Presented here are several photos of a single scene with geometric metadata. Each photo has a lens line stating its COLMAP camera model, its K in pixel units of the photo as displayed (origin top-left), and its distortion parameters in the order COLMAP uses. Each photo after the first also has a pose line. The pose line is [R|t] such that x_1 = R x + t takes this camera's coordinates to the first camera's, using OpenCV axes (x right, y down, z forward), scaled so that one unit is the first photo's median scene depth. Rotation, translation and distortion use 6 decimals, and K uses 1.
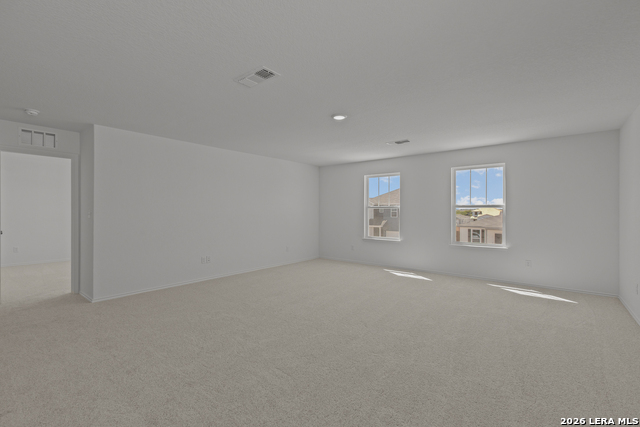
lens RADIAL K [[288.3, 0, 320.0], [0, 288.3, 213.5], [0, 0, 1]] dist [-0.022592, 0.000649]
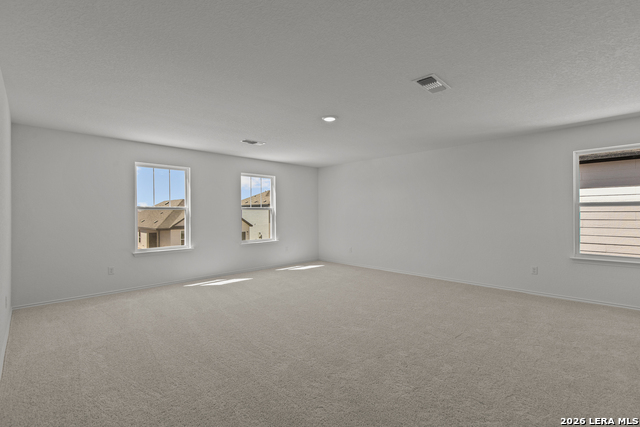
lens RADIAL K [[288.3, 0, 320.0], [0, 288.3, 213.5], [0, 0, 1]] dist [-0.022592, 0.000649]
pose [[0.122162, -0.008269, 0.992476, -0.492619], [0.013325, 0.999889, 0.006691, -0.008309], [-0.992421, 0.012408, 0.122258, 0.486007]]
